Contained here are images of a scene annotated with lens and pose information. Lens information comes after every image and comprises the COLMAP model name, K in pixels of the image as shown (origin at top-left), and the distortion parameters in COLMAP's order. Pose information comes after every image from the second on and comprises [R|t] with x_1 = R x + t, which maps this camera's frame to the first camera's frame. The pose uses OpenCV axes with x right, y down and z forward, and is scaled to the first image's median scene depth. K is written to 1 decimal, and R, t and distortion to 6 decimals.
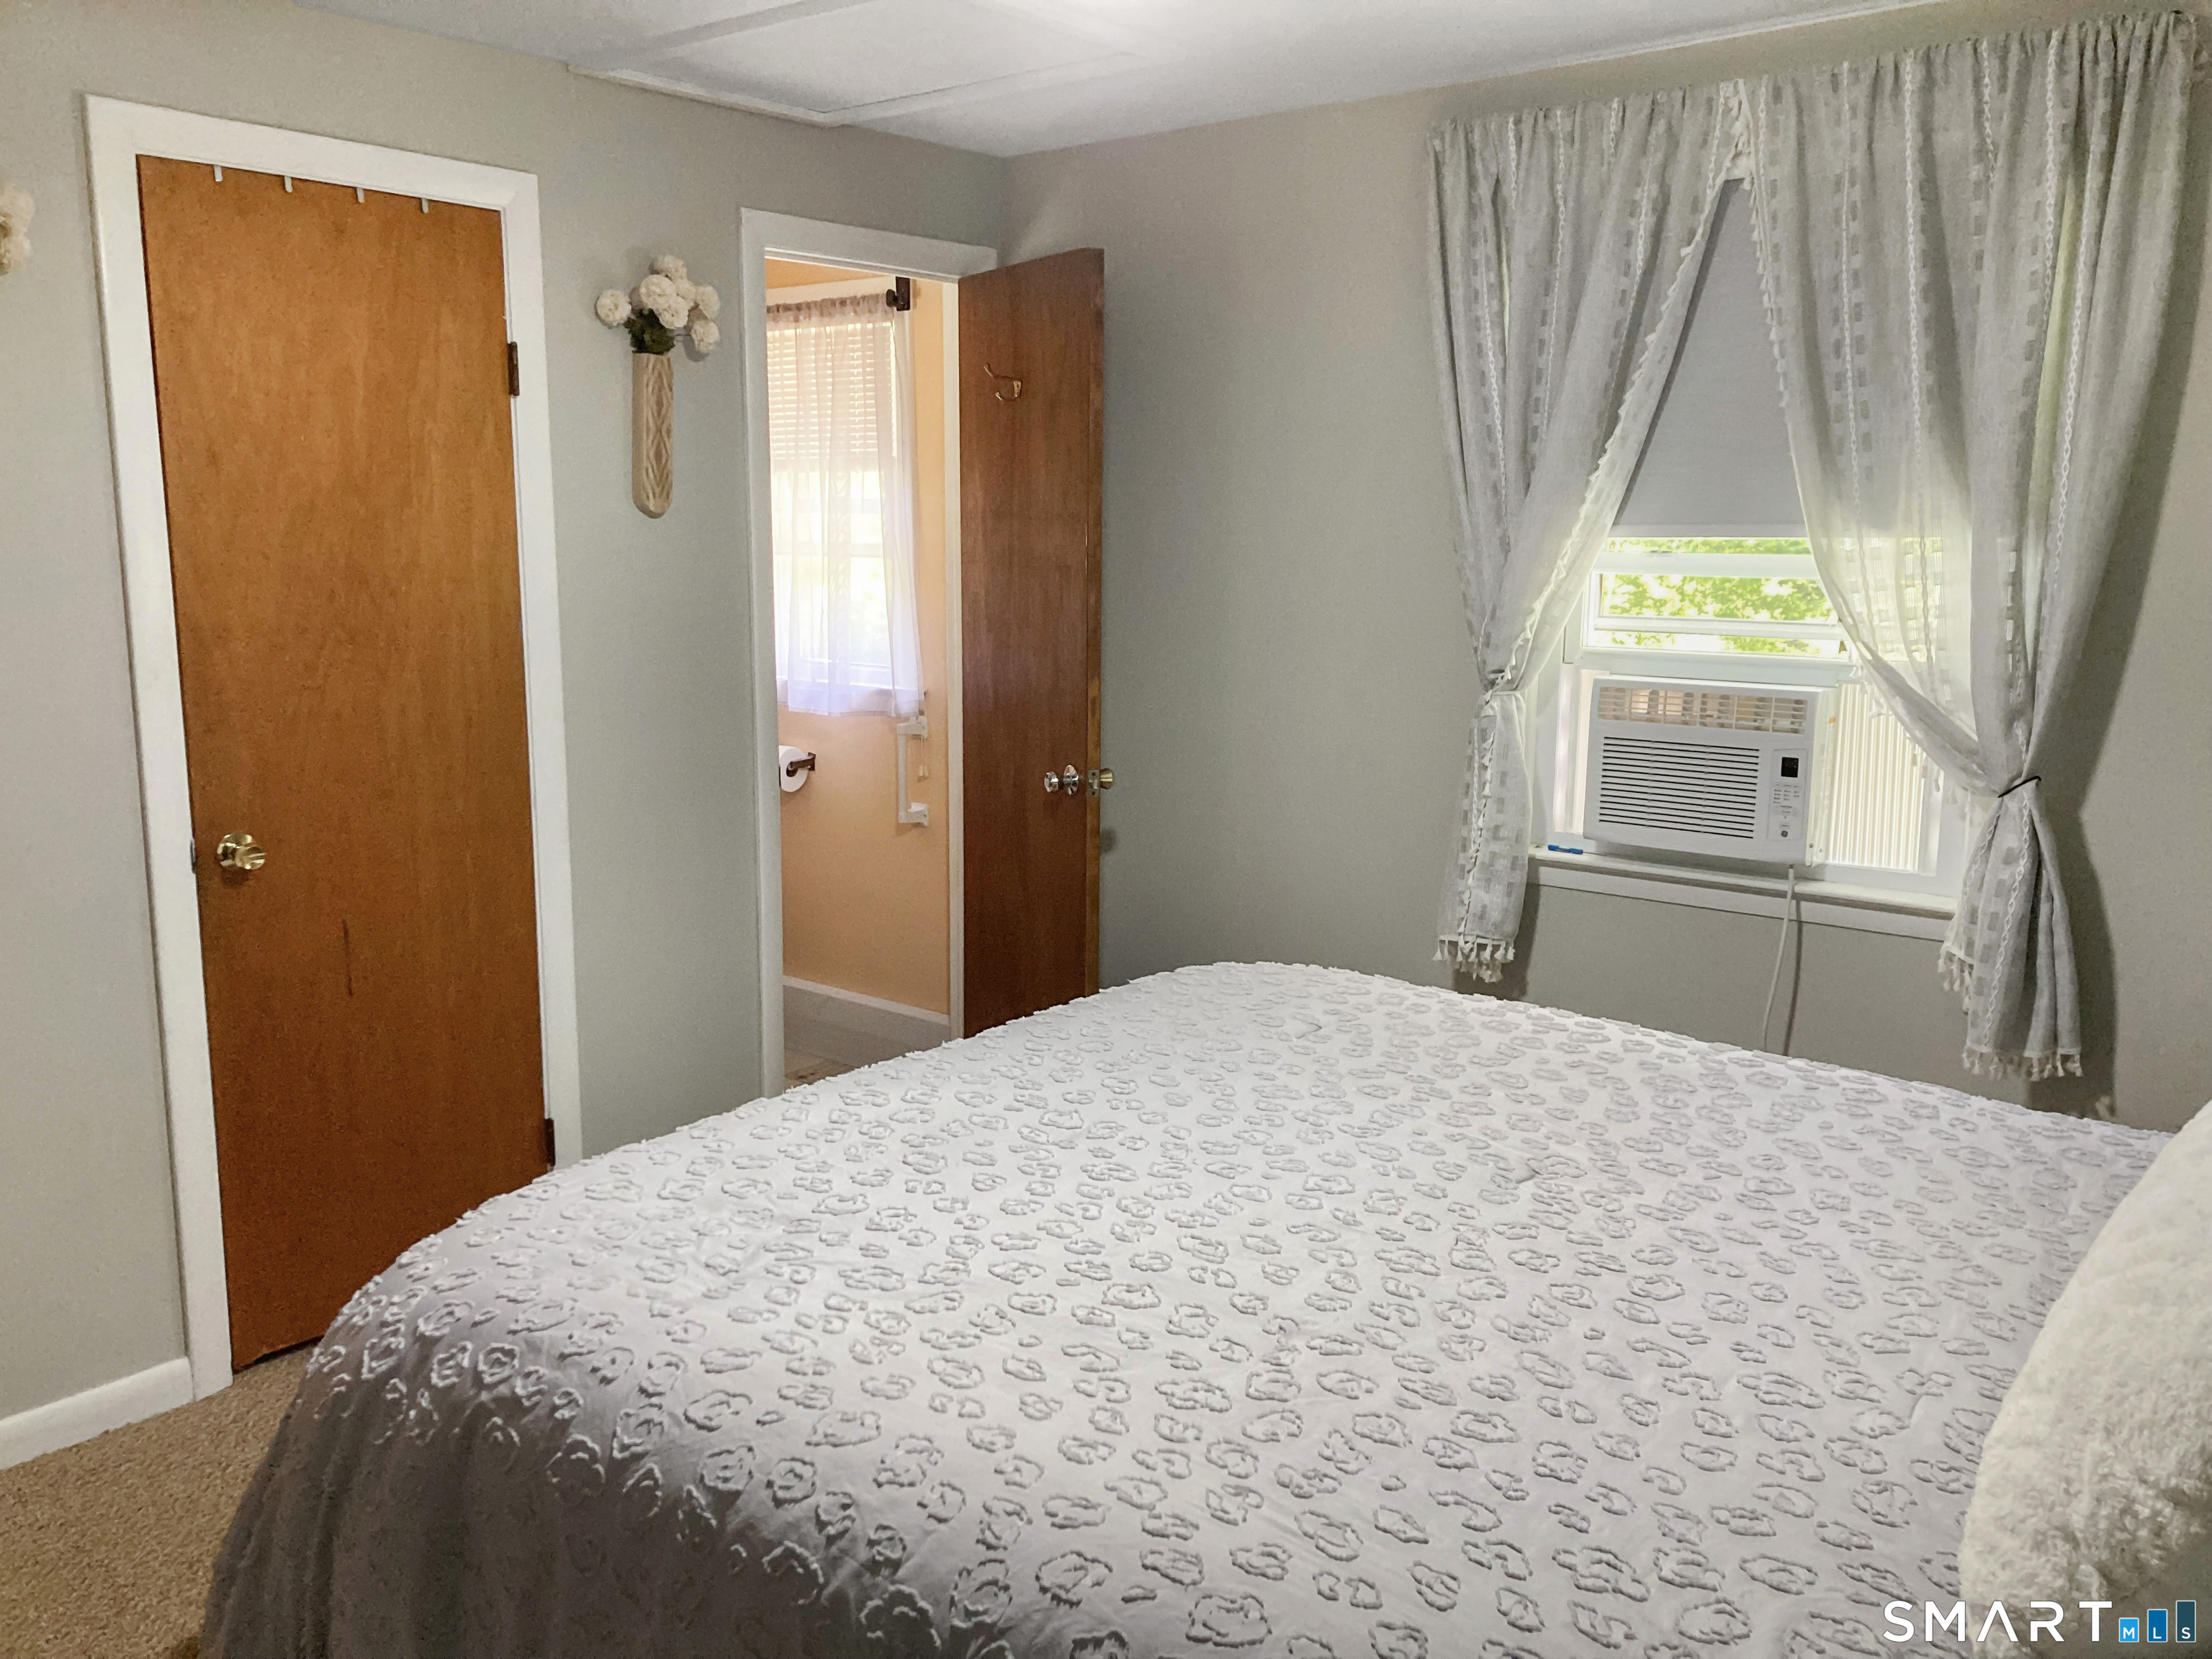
lens RADIAL K [[1838.7, 0, 1100.1], [0, 1838.7, 837.9], [0, 0, 1]] dist [0.011752, 0.014028]
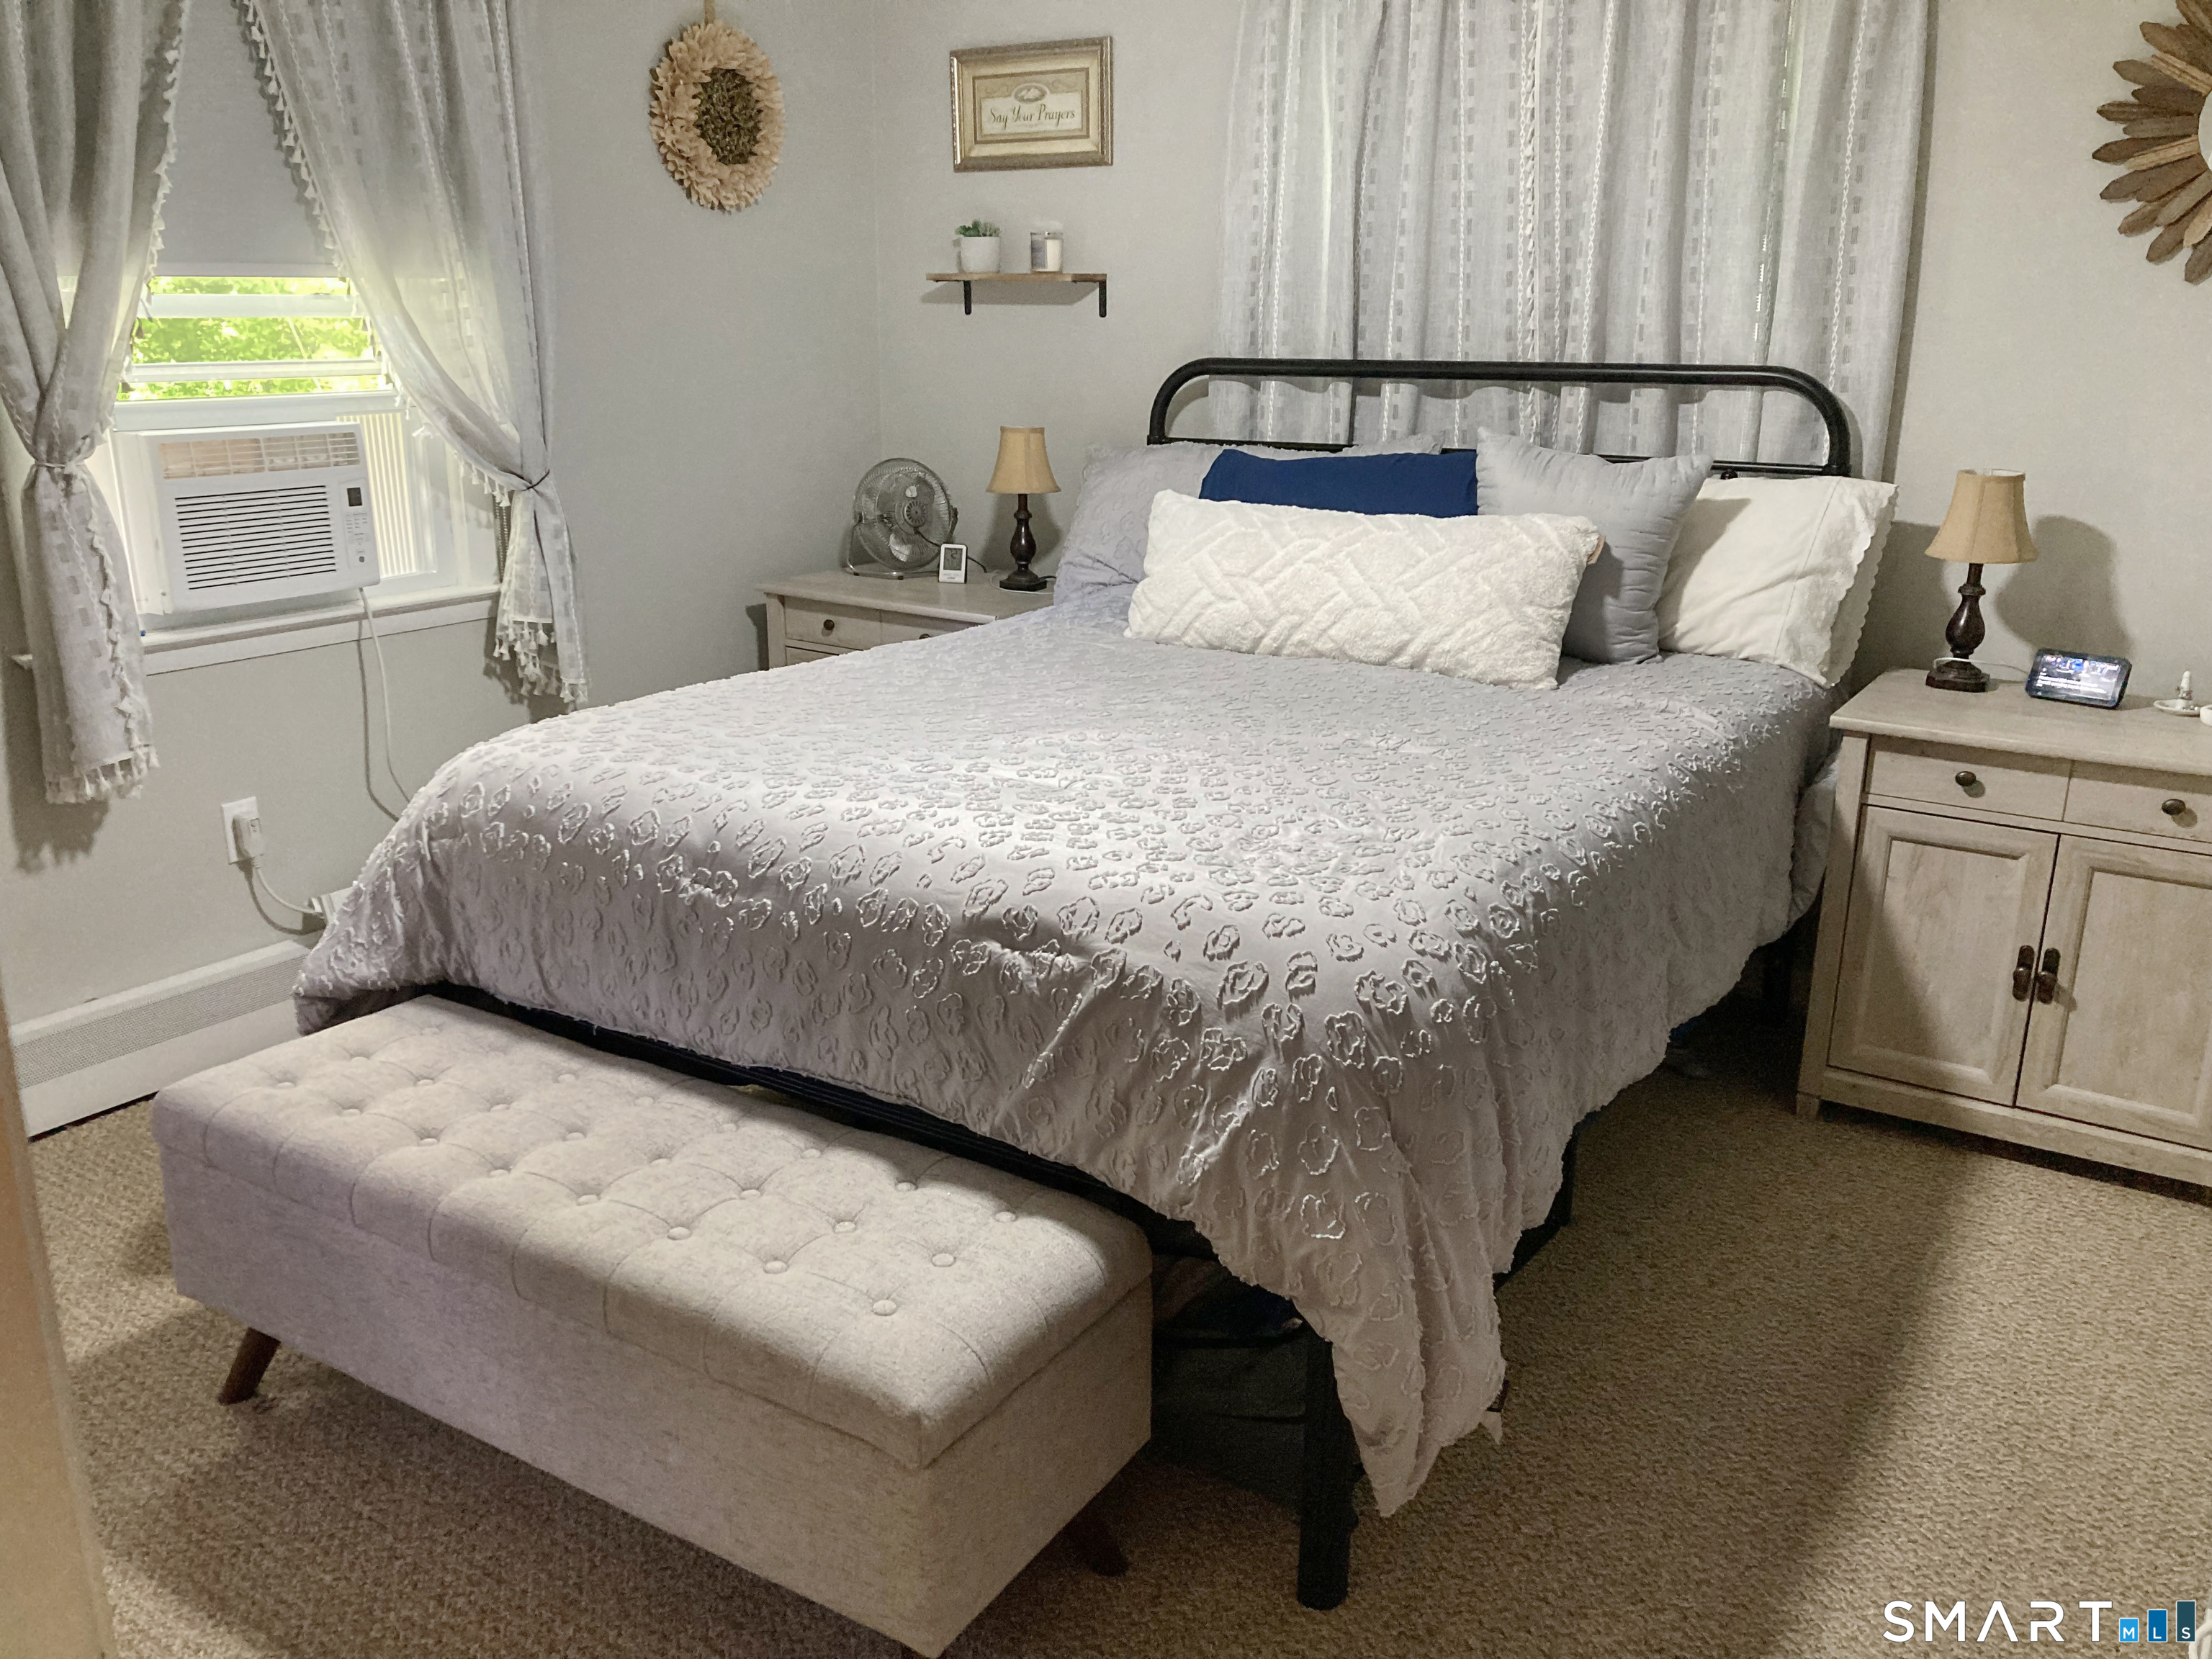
lens RADIAL K [[1838.7, 0, 1102.2], [0, 1838.7, 827.2], [0, 0, 1]] dist [0.011752, 0.014028]
pose [[-0.105135, -0.280829, 0.953982, -0.759625], [0.169546, 0.940192, 0.295454, -0.101125], [-0.979898, 0.192806, -0.051233, 0.657071]]
